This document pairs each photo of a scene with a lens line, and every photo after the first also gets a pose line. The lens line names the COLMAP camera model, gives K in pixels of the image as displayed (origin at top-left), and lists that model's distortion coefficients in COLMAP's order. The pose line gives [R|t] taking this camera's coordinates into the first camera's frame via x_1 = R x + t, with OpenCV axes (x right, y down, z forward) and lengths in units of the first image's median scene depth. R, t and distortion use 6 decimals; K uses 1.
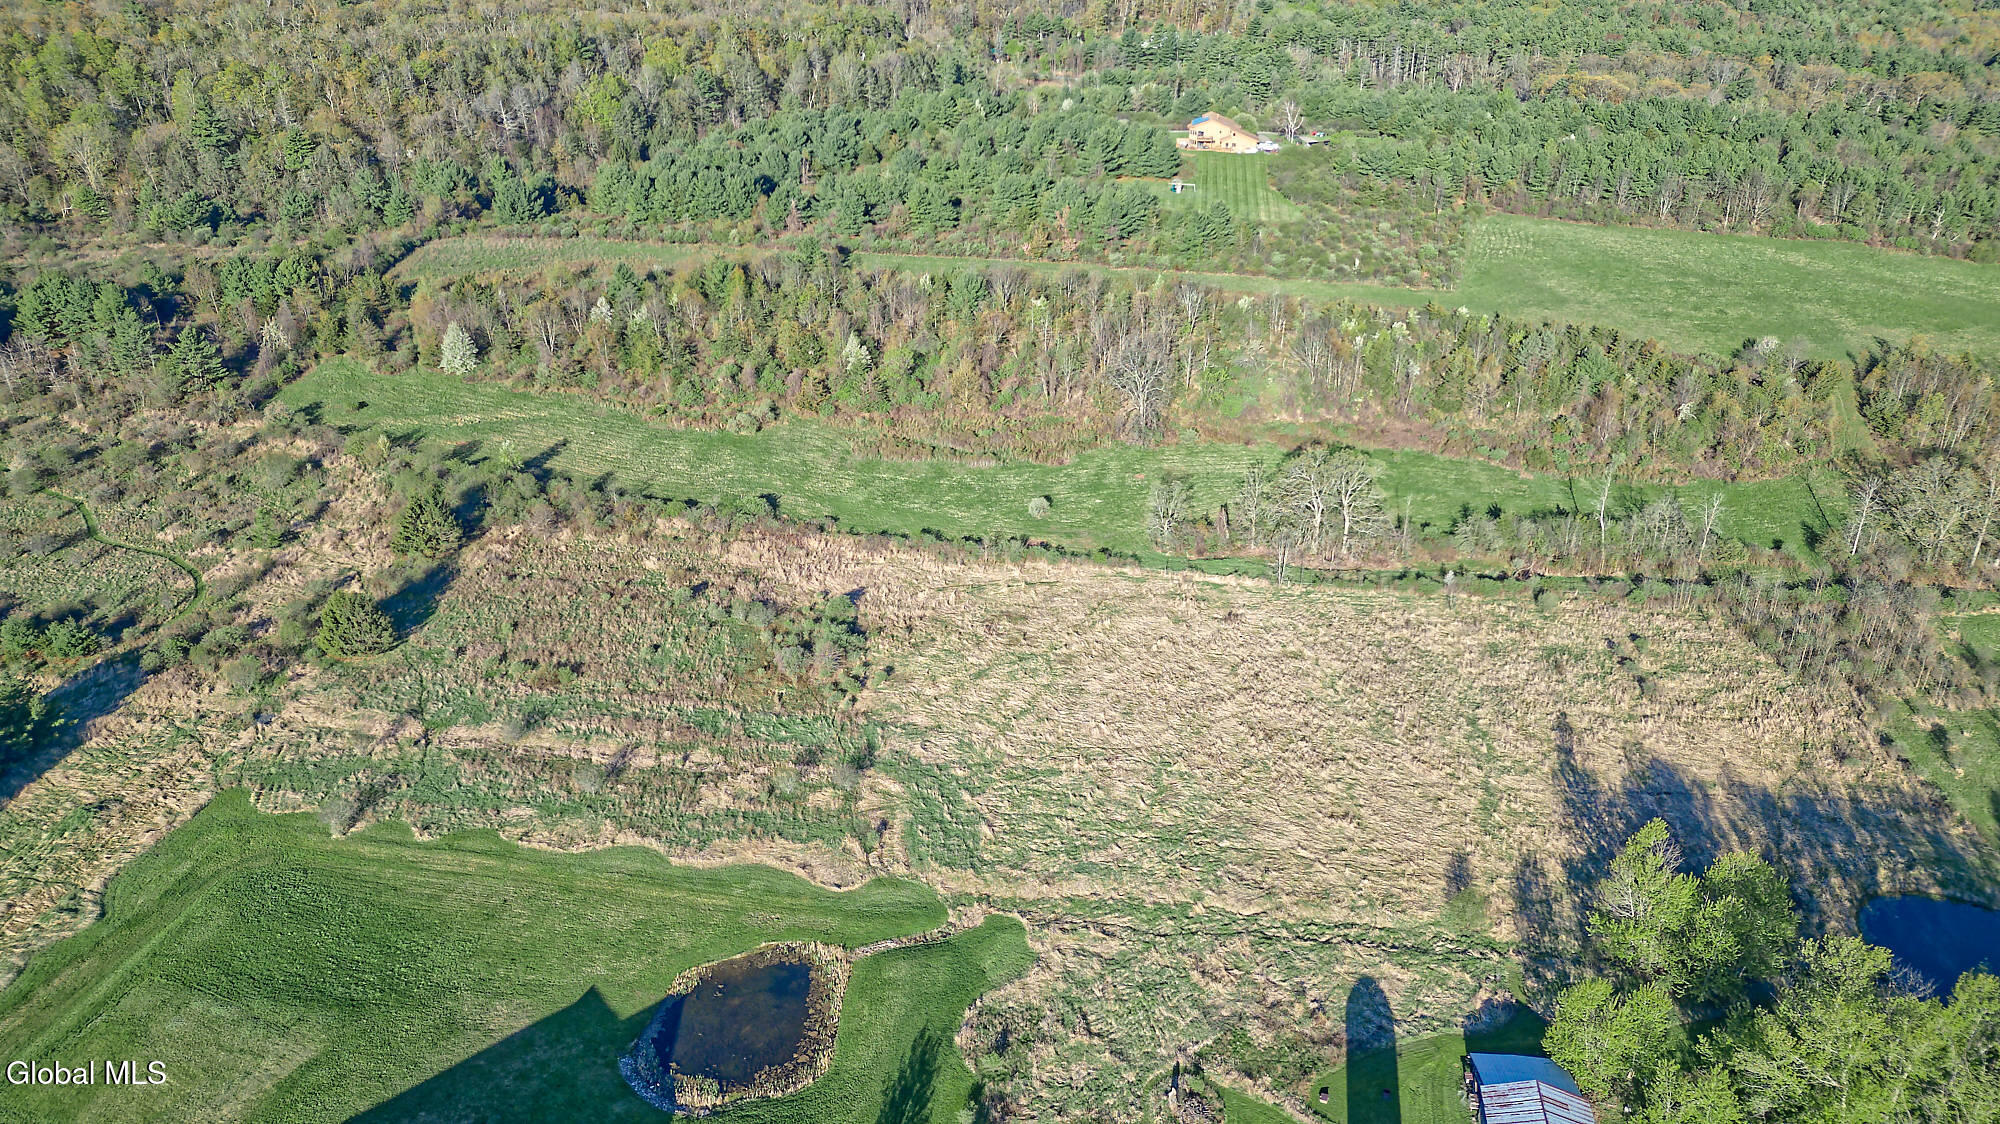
lens RADIAL K [[1414.5, 0, 1007.2], [0, 1414.5, 556.1], [0, 0, 1]] dist [0.018163, -0.013207]
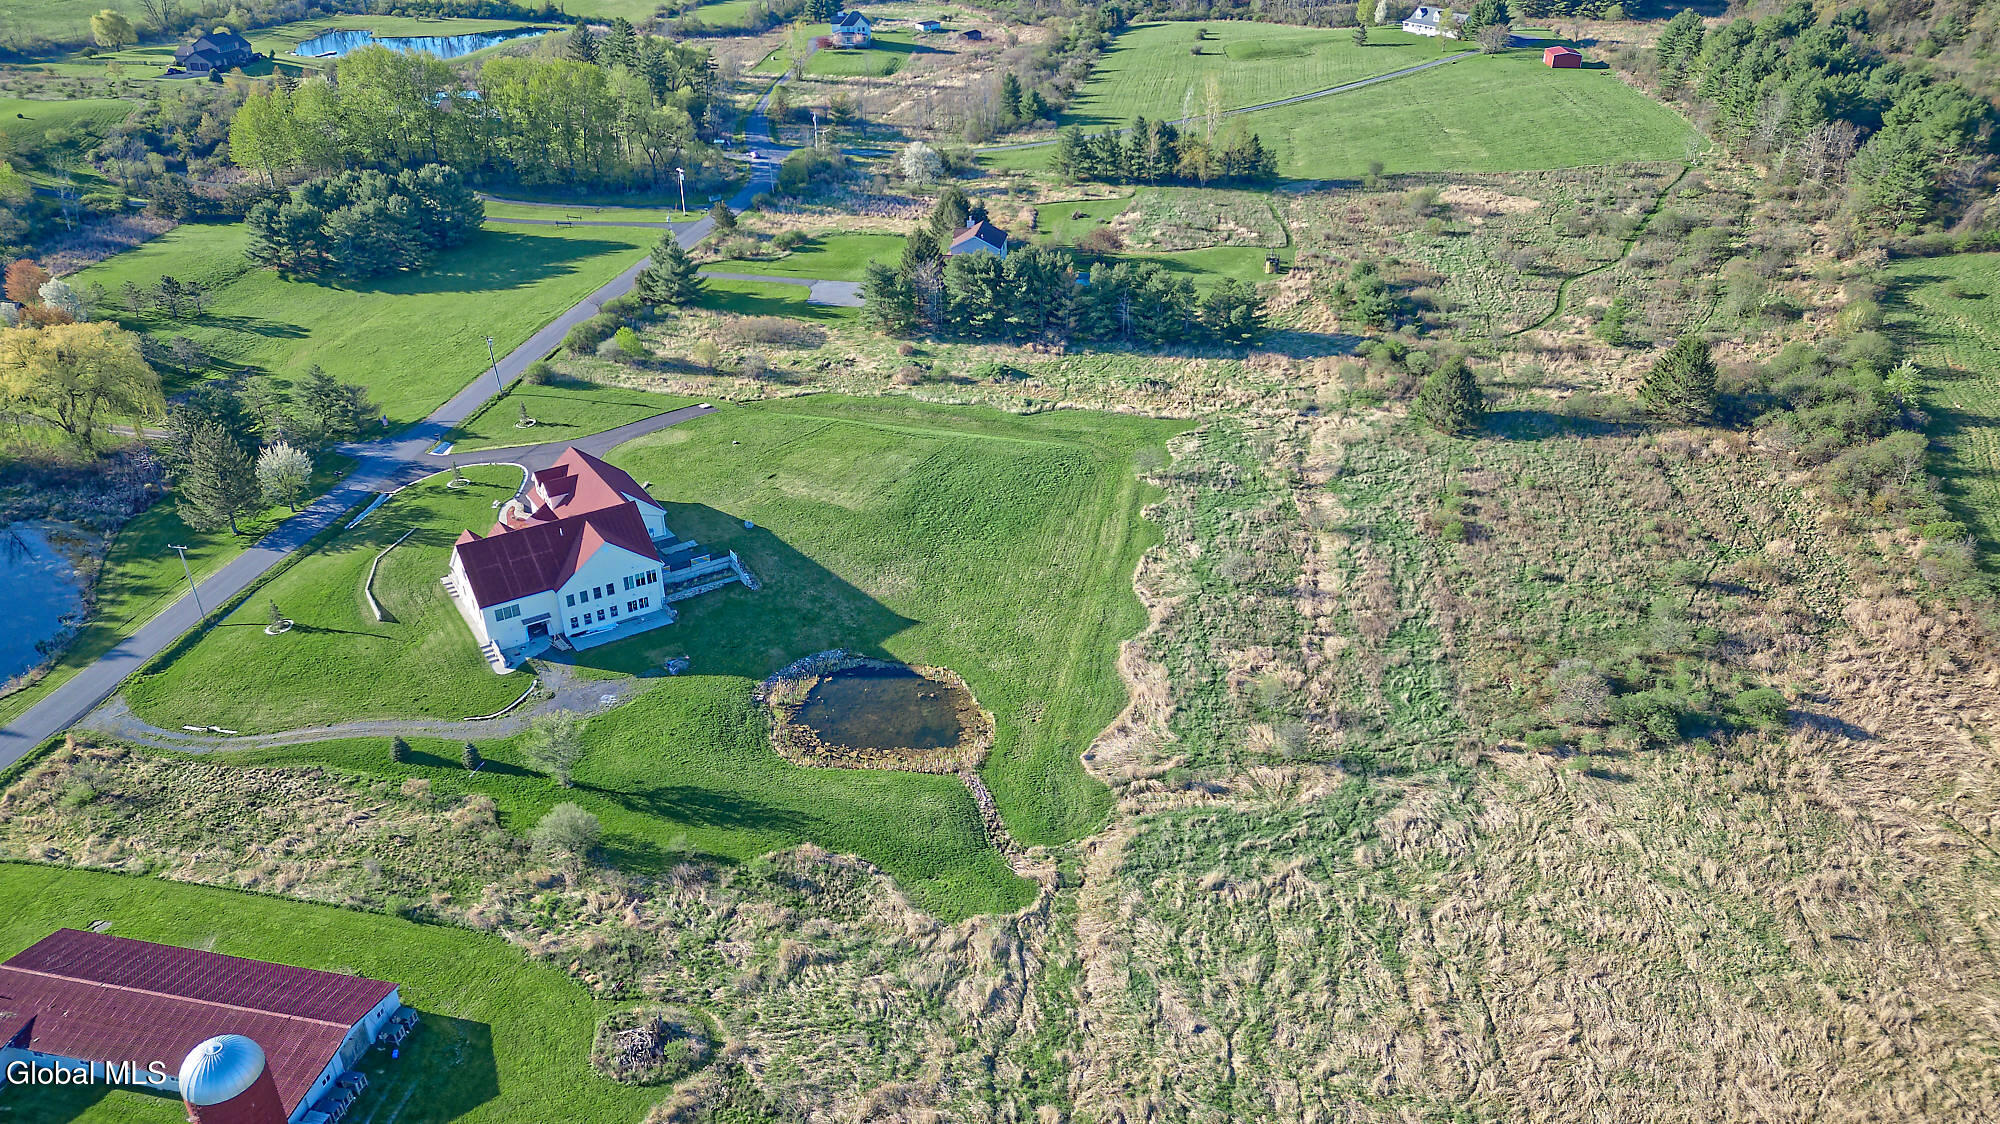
lens RADIAL K [[1414.5, 0, 1005.6], [0, 1414.5, 568.2], [0, 0, 1]] dist [0.018163, -0.013207]
pose [[-0.047742, 0.477395, -0.877391, 0.321582], [-0.413246, 0.790253, 0.452469, -0.120977], [0.909367, 0.384180, 0.159553, 0.449674]]
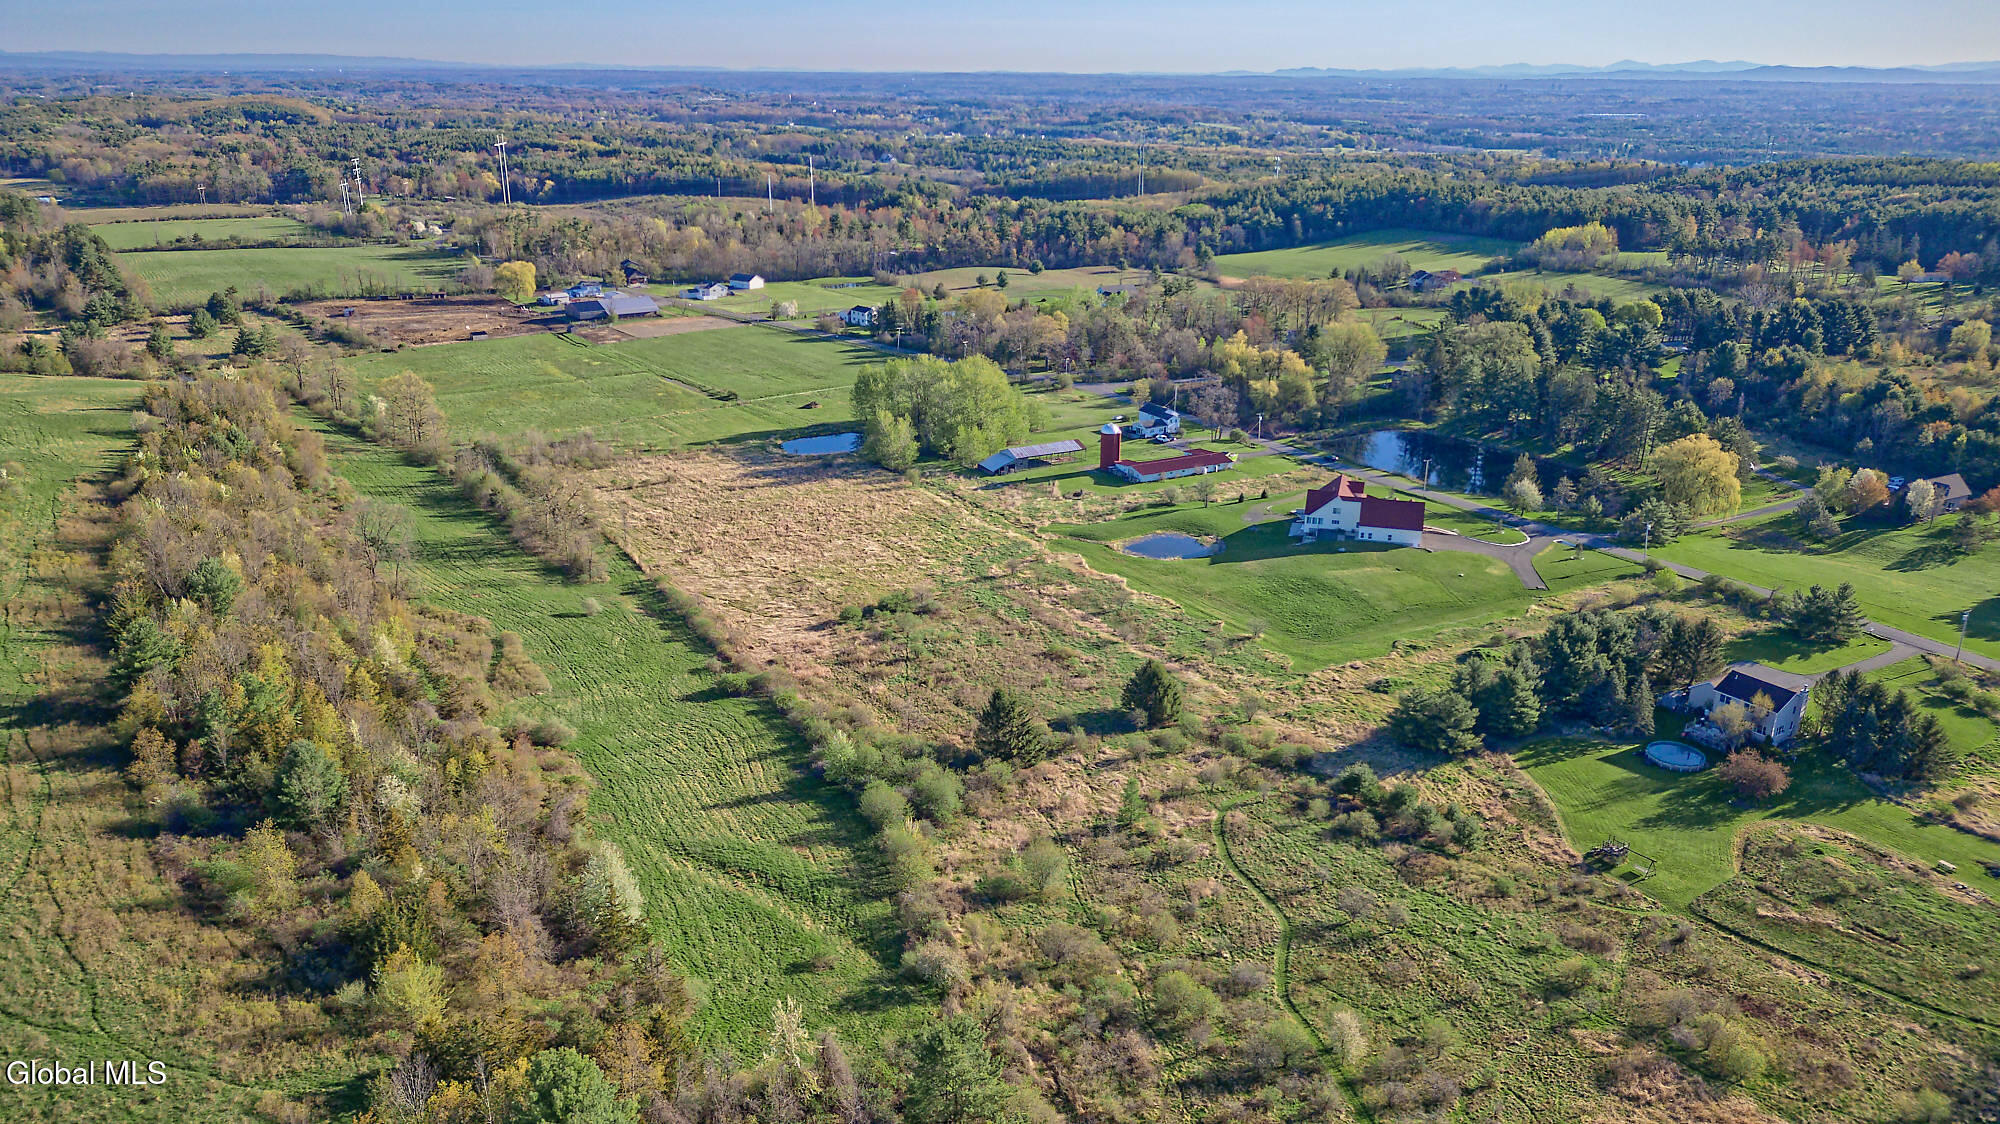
lens RADIAL K [[1414.5, 0, 1003.6], [0, 1414.5, 561.9], [0, 0, 1]] dist [0.018163, -0.013207]
pose [[-0.621118, -0.263931, 0.737938, -0.858381], [0.326926, 0.768495, 0.550031, -0.497235], [-0.712272, 0.582886, -0.391041, 1.059411]]
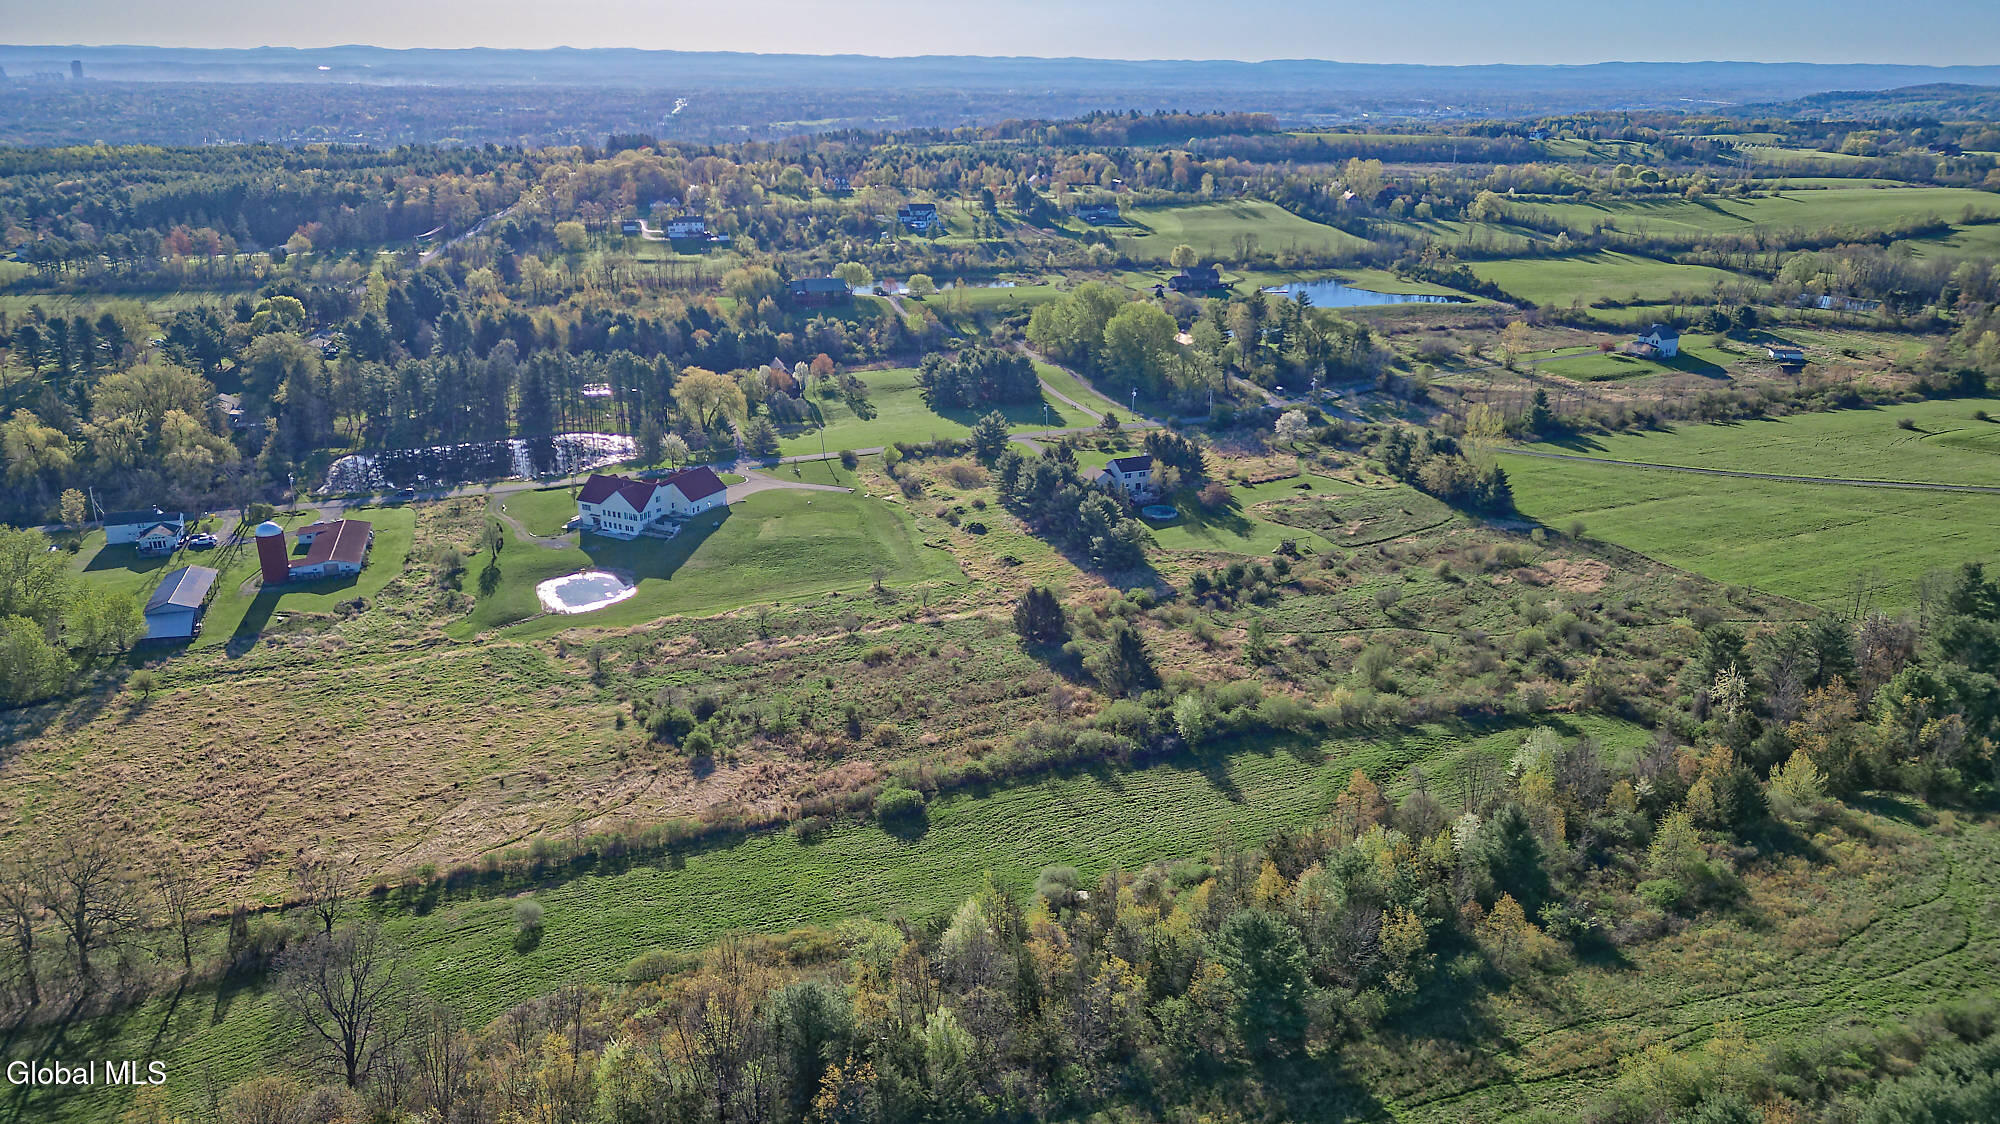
lens RADIAL K [[1414.5, 0, 989.2], [0, 1414.5, 579.4], [0, 0, 1]] dist [0.018163, -0.013207]
pose [[-0.889799, 0.148707, -0.431445, 0.090011], [-0.199666, 0.723266, 0.661074, -0.583023], [0.410356, 0.674368, -0.613870, 1.260773]]
